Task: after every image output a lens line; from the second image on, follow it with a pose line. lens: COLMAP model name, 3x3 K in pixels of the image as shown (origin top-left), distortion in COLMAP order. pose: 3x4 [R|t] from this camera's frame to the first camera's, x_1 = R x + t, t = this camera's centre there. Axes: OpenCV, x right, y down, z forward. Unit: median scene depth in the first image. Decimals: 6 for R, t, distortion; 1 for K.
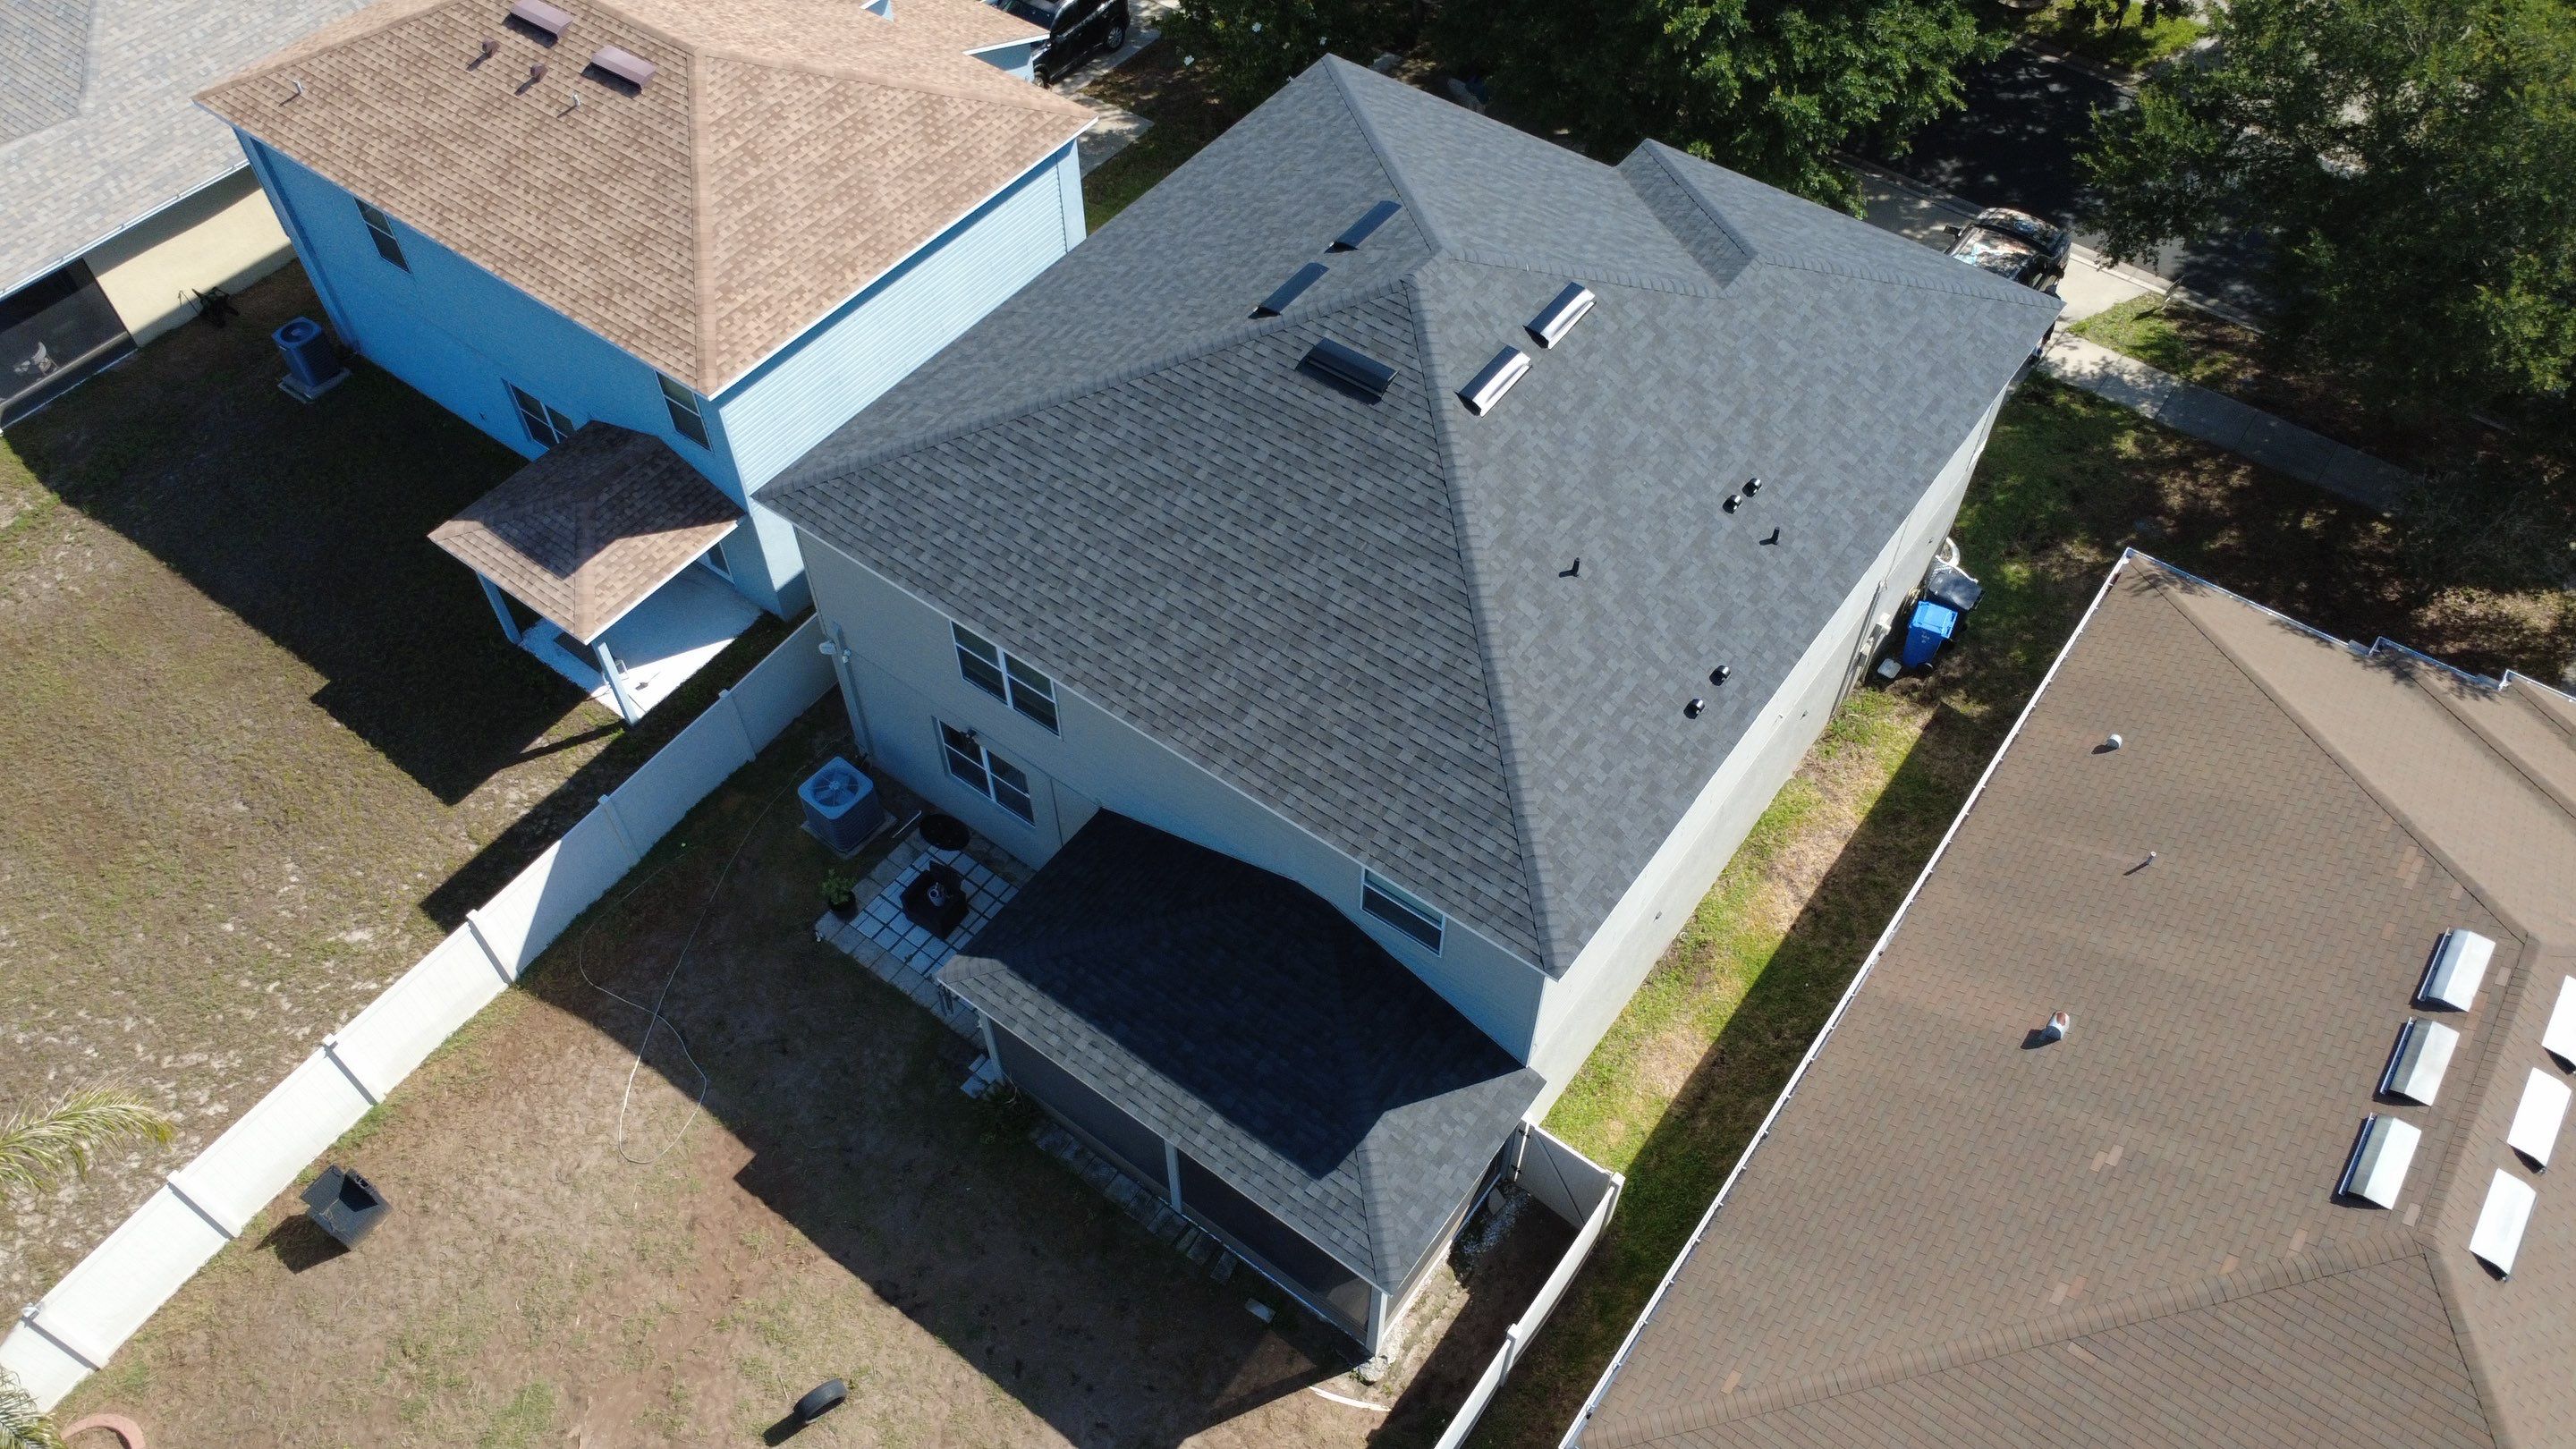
lens RADIAL K [[1865.5, 0, 1284.3], [0, 1865.5, 729.8], [0, 0, 1]] dist [-0.001421, 0.004051]
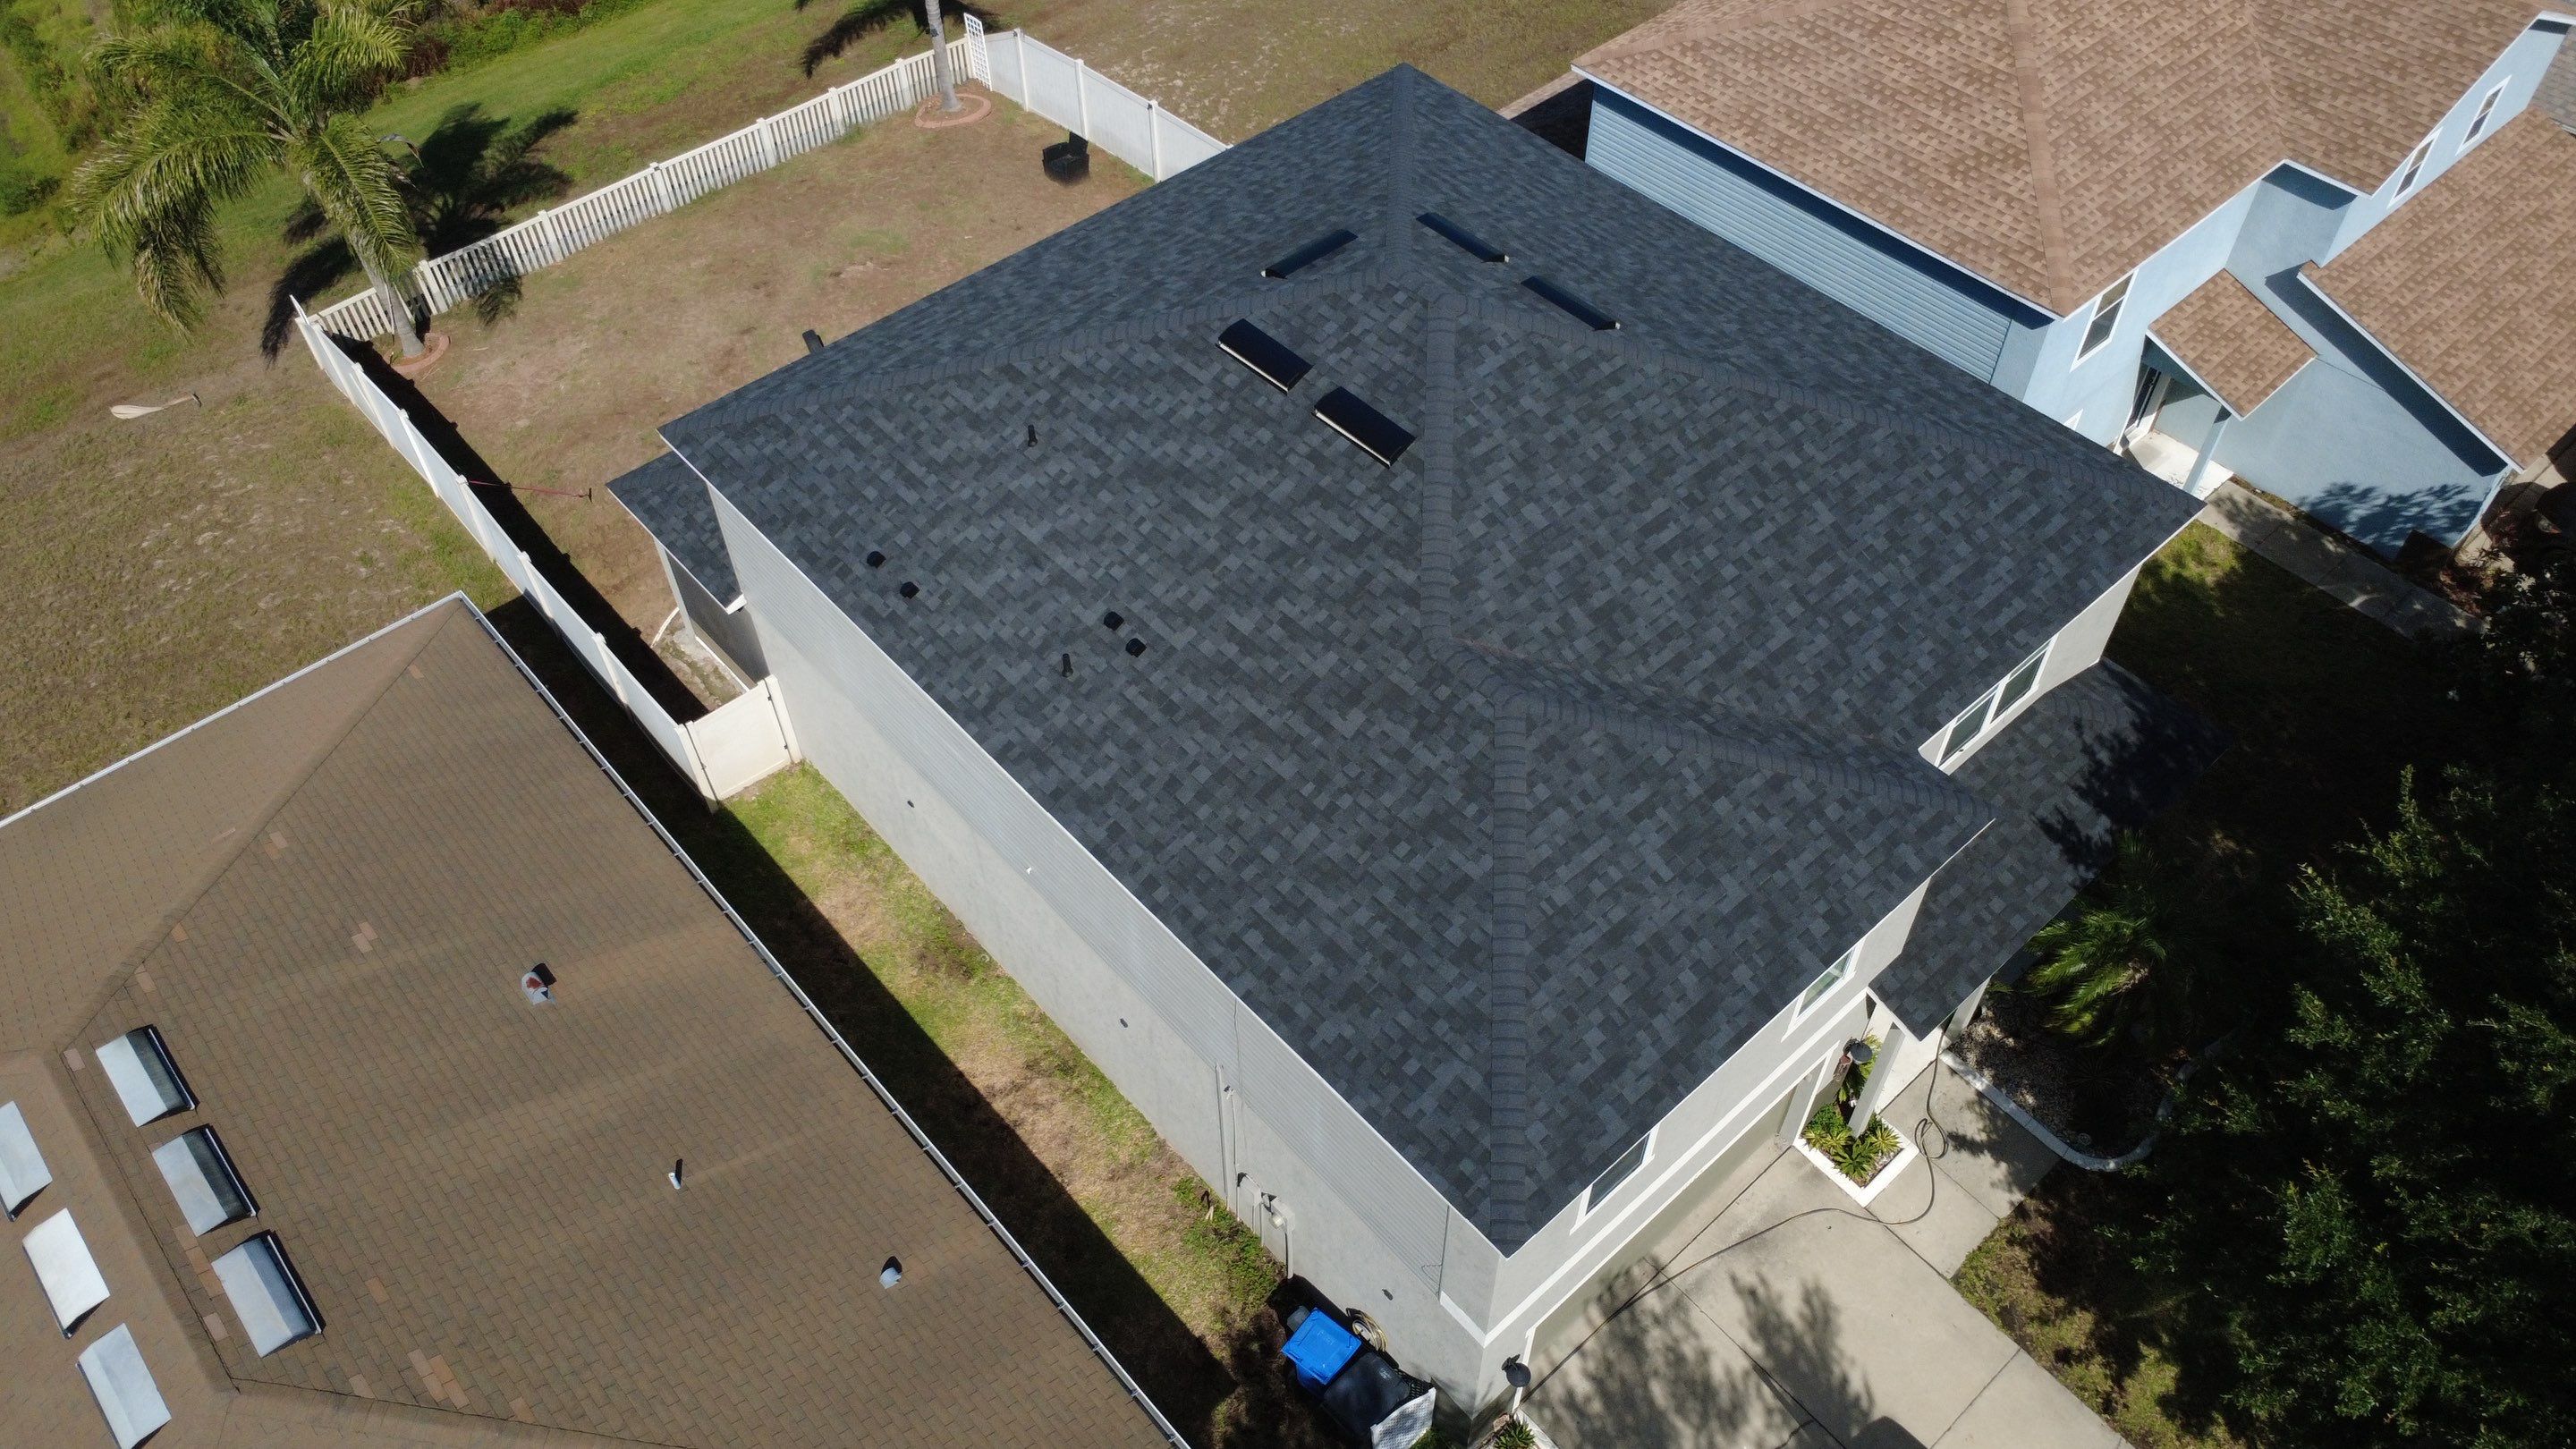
lens RADIAL K [[1865.5, 0, 1283.8], [0, 1865.5, 727.4], [0, 0, 1]] dist [-0.001421, 0.004051]
pose [[-0.207443, 0.740435, -0.639314, 0.736894], [-0.756939, 0.292496, 0.584371, -0.604388], [0.619685, 0.605146, 0.499788, 0.630348]]
